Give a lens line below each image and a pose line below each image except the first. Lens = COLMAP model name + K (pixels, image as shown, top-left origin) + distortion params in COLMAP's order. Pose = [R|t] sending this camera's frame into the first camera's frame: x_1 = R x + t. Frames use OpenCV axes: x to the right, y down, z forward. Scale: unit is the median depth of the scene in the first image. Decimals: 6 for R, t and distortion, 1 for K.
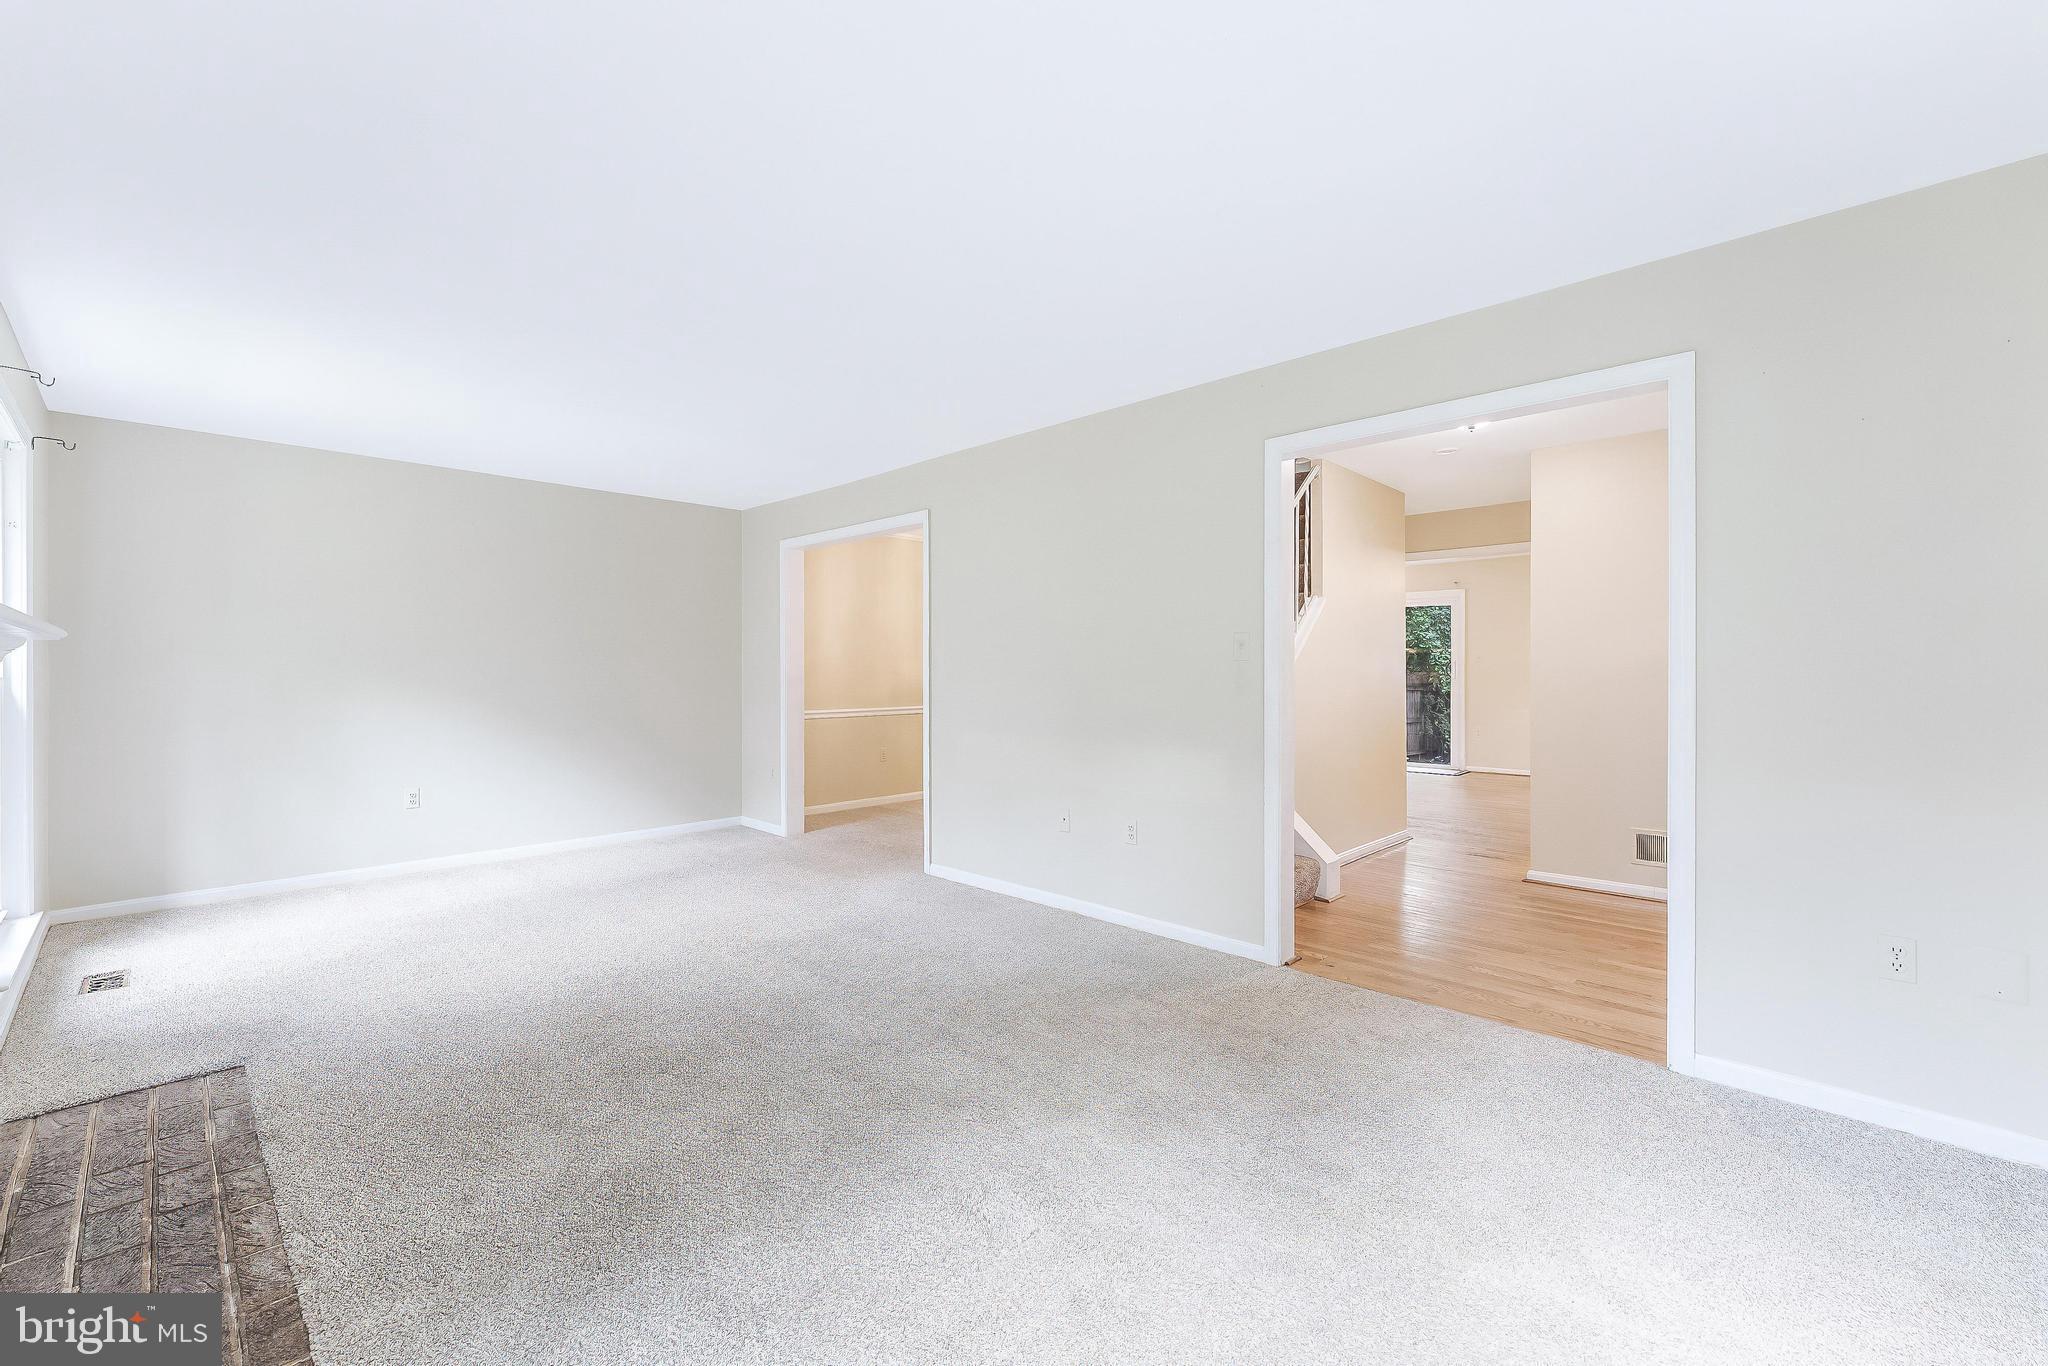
lens RADIAL K [[833.1, 0, 1029.0], [0, 833.1, 681.8], [0, 0, 1]] dist [0.001118, -0.000102]
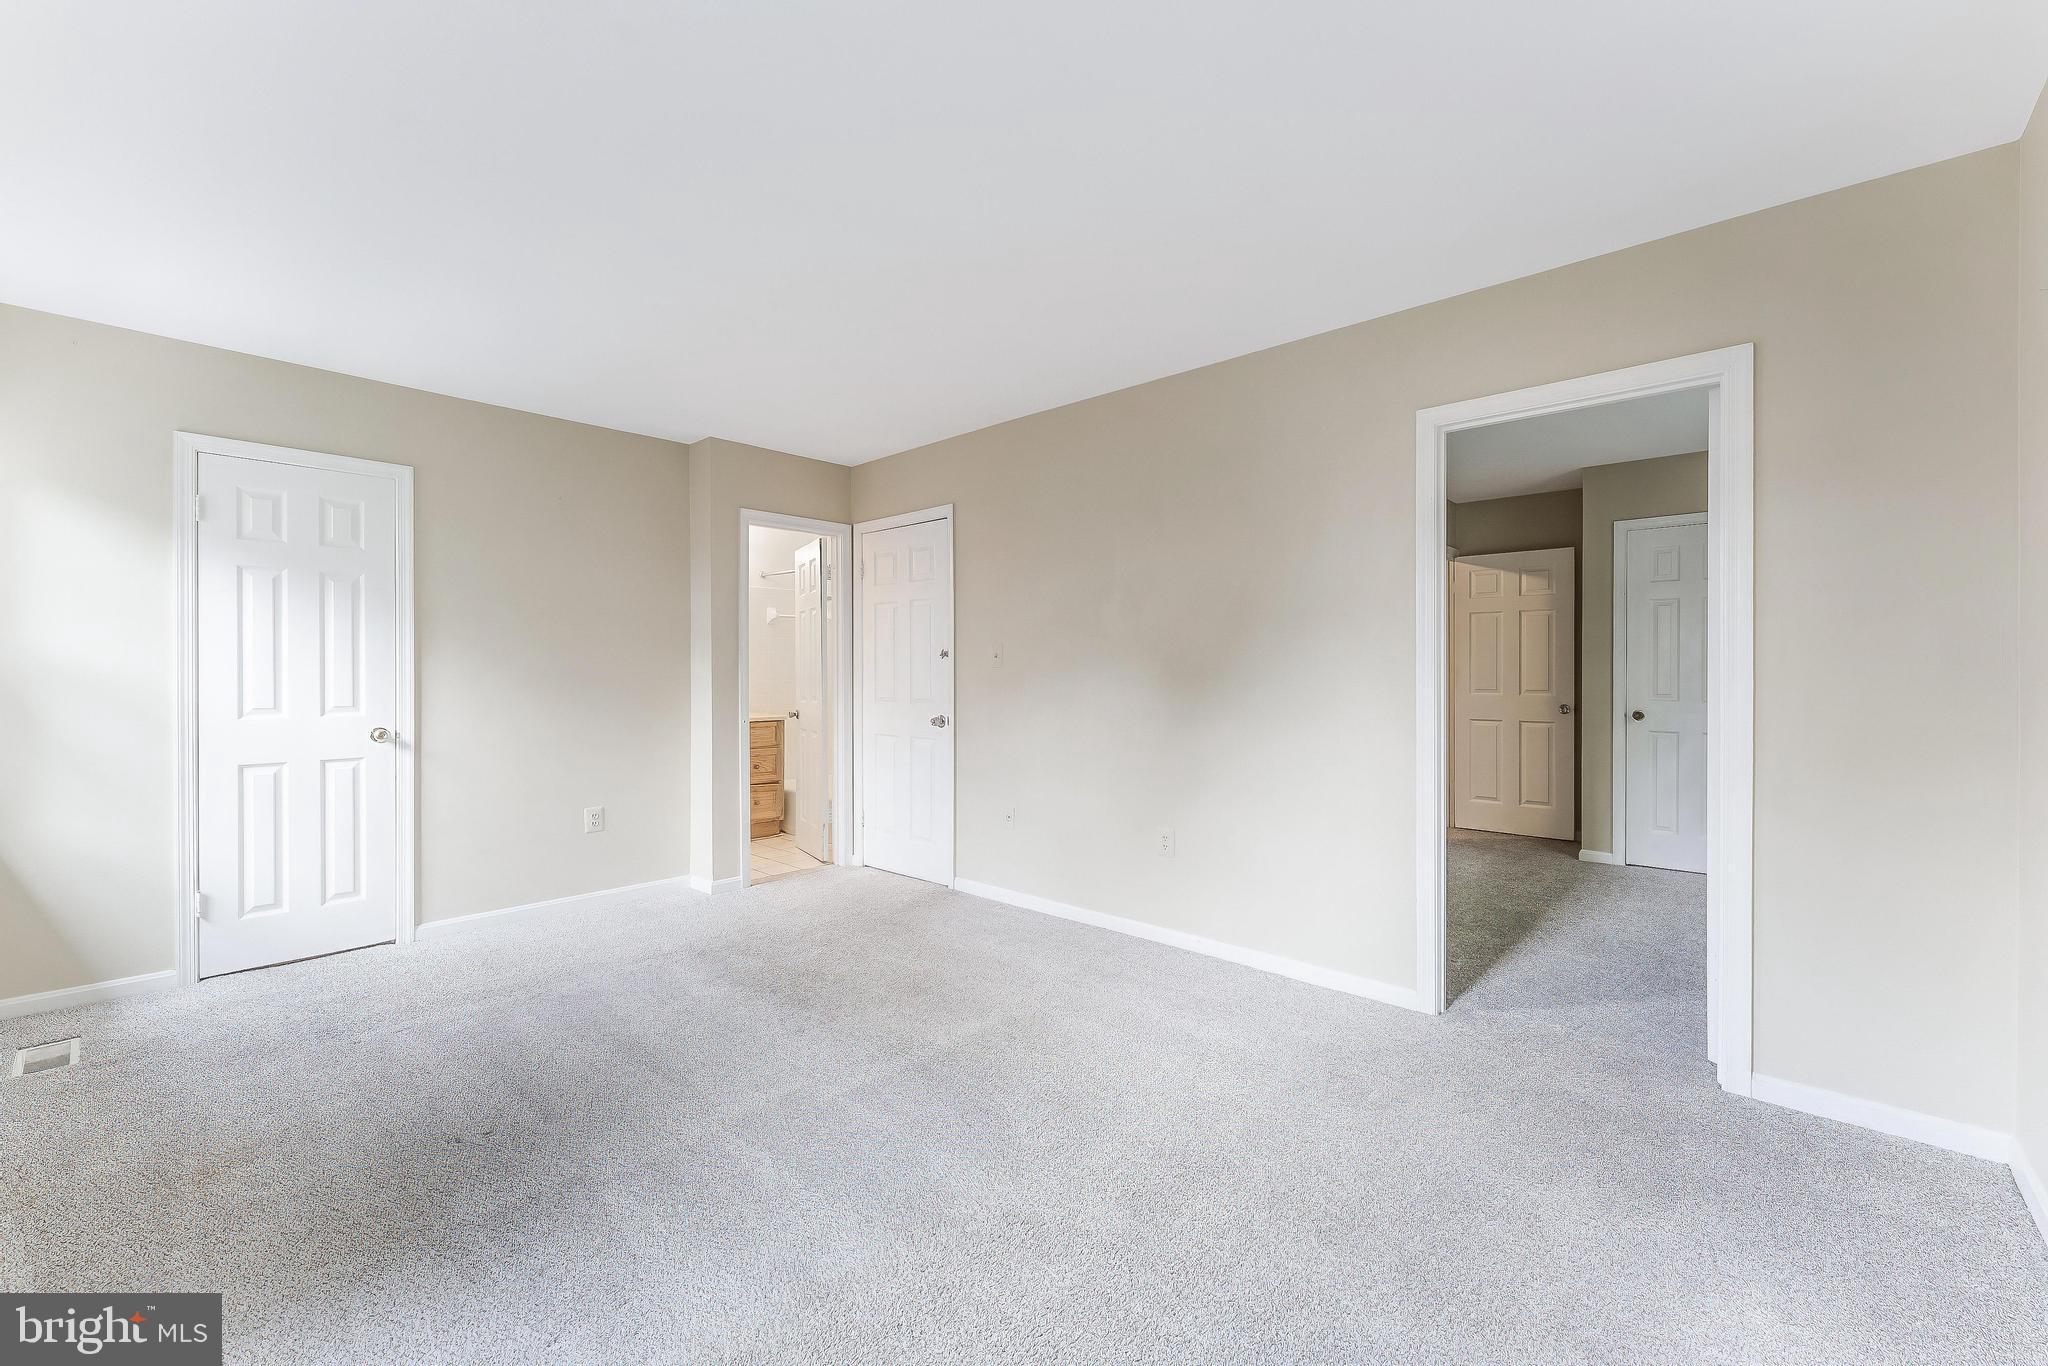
lens RADIAL K [[833.1, 0, 1027.2], [0, 833.1, 681.0], [0, 0, 1]] dist [0.001118, -0.000102]
pose [[0.999789, 0.002029, 0.020445, -0.097493], [-0.001951, 0.999991, -0.003849, -0.001268], [-0.020453, 0.003808, 0.999784, 0.092526]]
